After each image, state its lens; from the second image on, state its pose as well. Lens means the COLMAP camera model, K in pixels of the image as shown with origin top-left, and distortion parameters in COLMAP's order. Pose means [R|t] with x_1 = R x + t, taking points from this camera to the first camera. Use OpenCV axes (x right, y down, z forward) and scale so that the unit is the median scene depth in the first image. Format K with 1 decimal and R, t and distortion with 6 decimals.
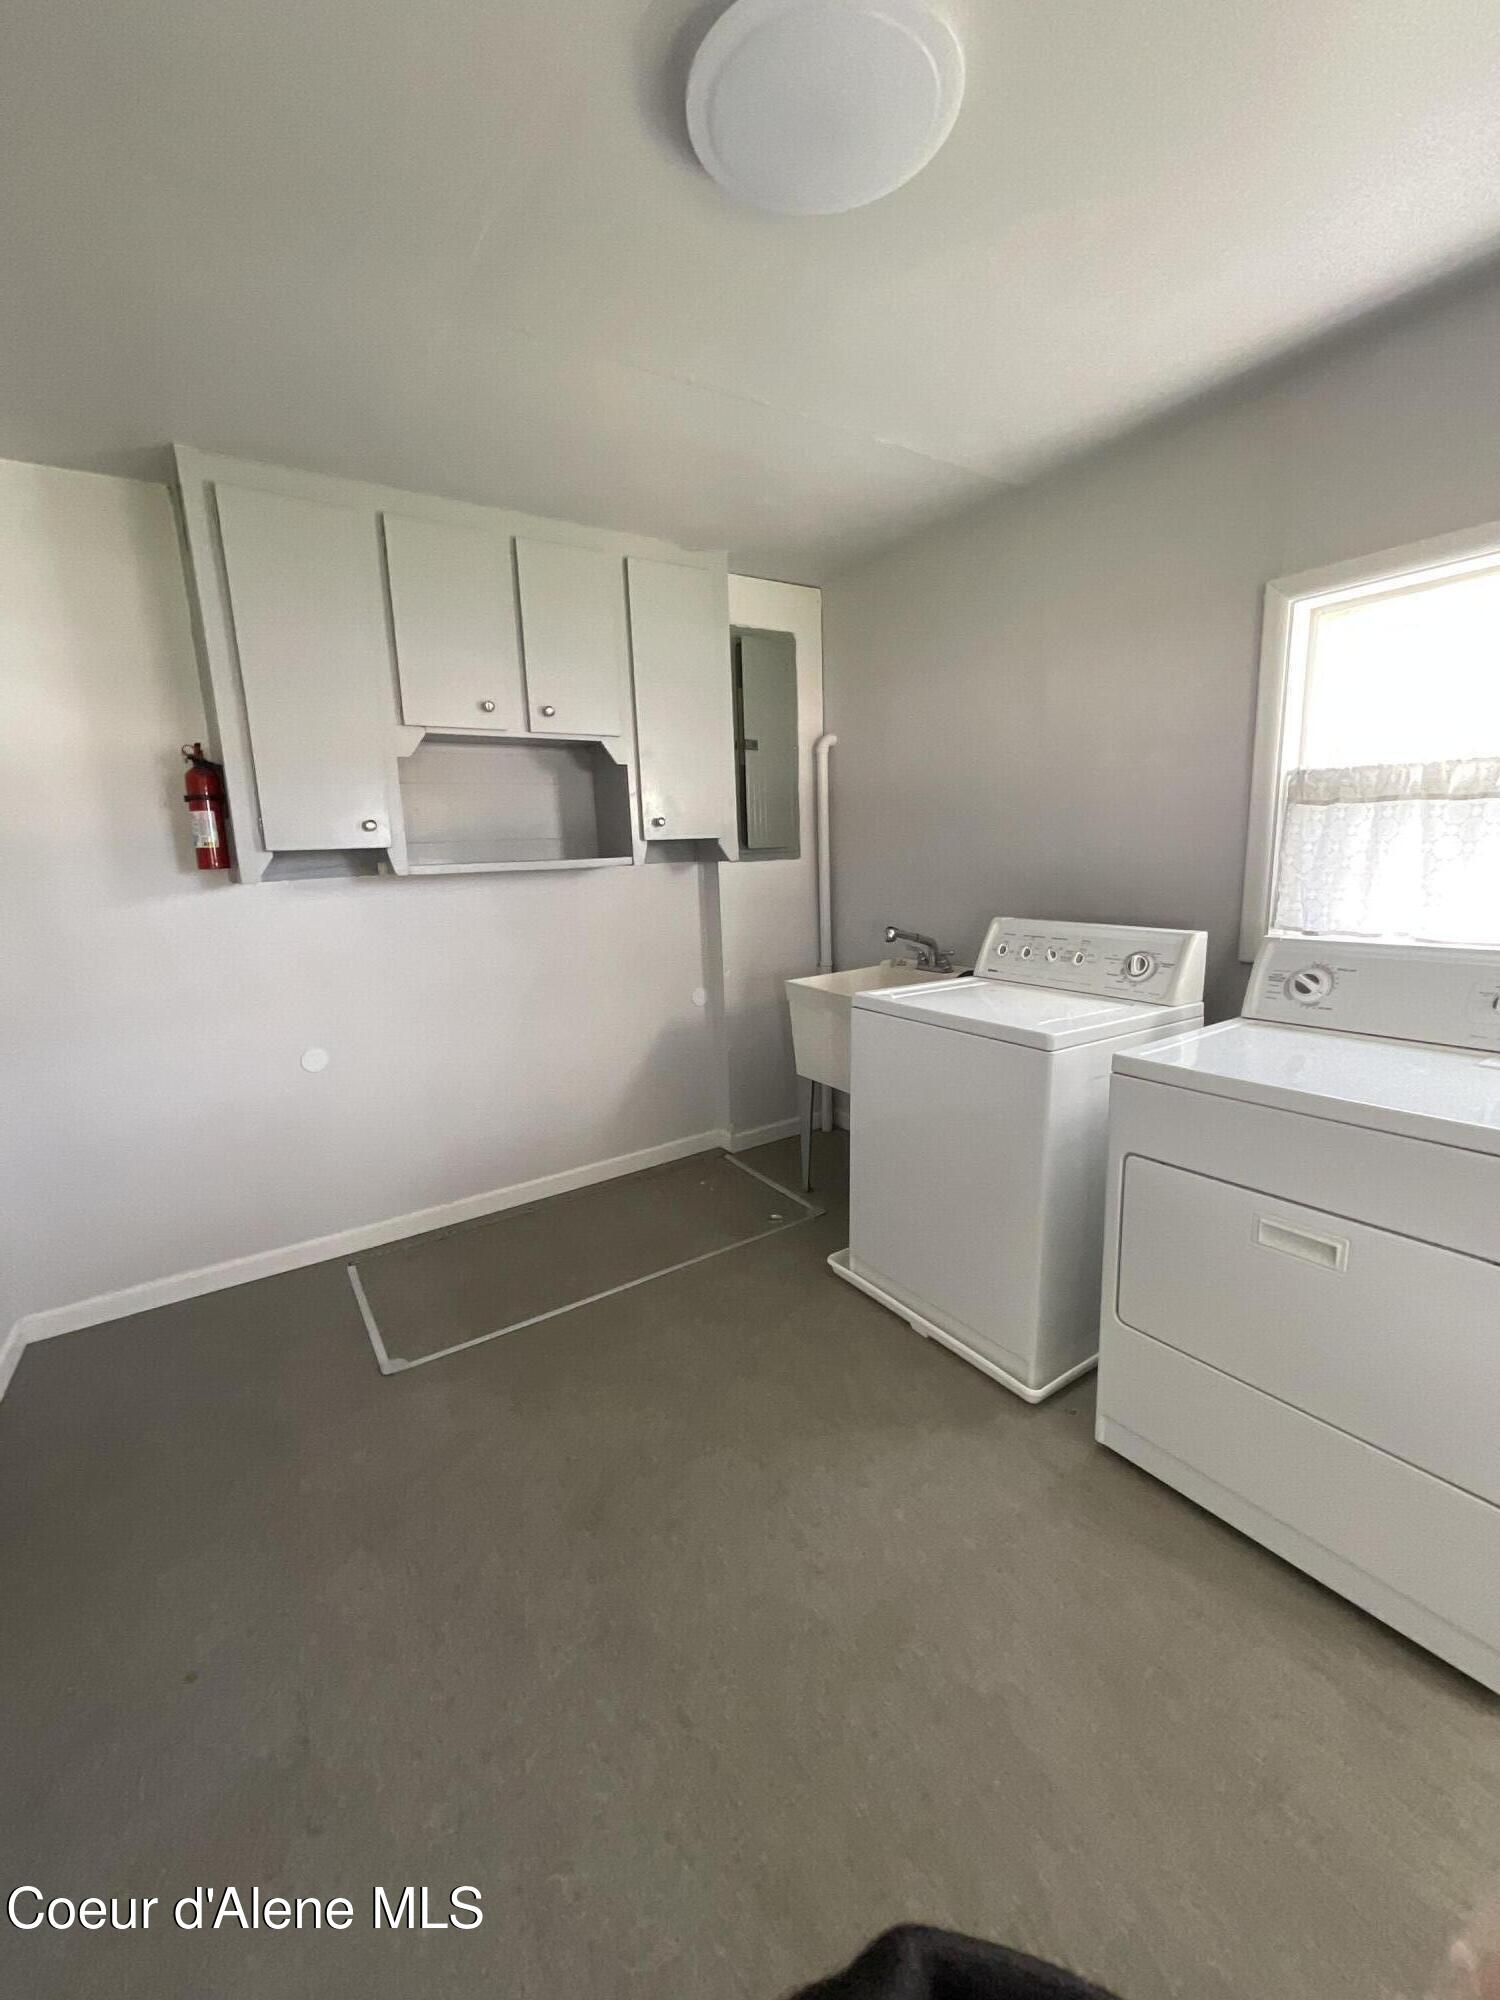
lens RADIAL K [[802.2, 0, 750.0], [0, 802.2, 1000.0], [0, 0, 1]] dist [-0.000371, 0.000026]
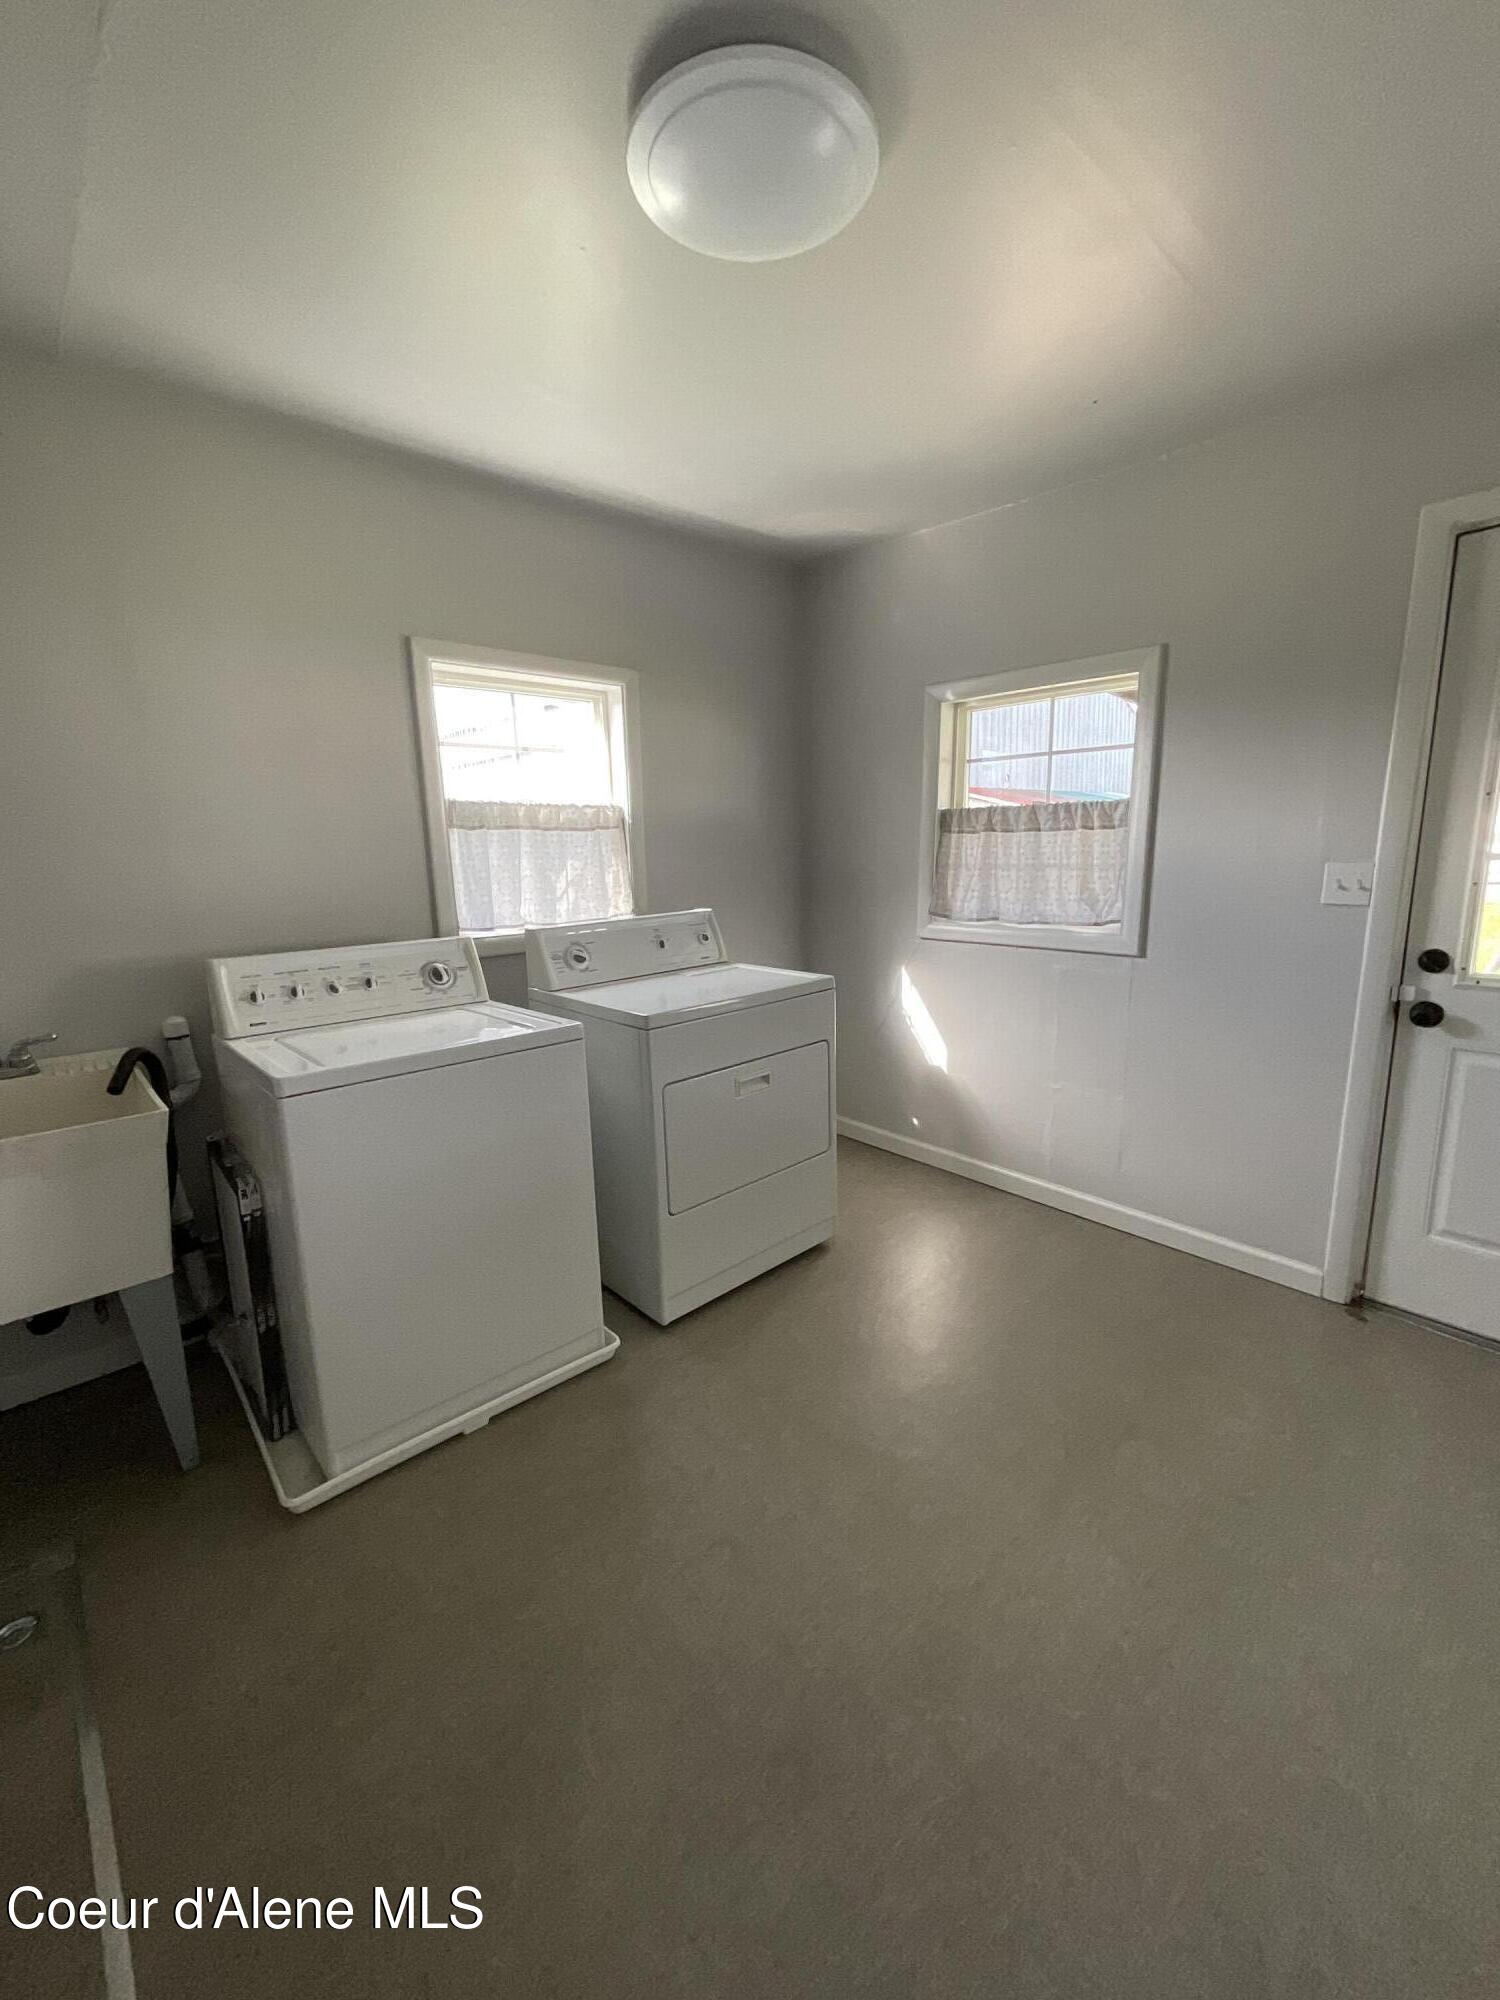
lens RADIAL K [[824.2, 0, 750.0], [0, 824.2, 1000.0], [0, 0, 1]] dist [-0.007428, 0.000092]
pose [[-0.154278, -0.154918, 0.975807, -0.690046], [0.214755, 0.958761, 0.186166, -0.135082], [-0.964406, 0.238281, -0.114646, 0.806254]]
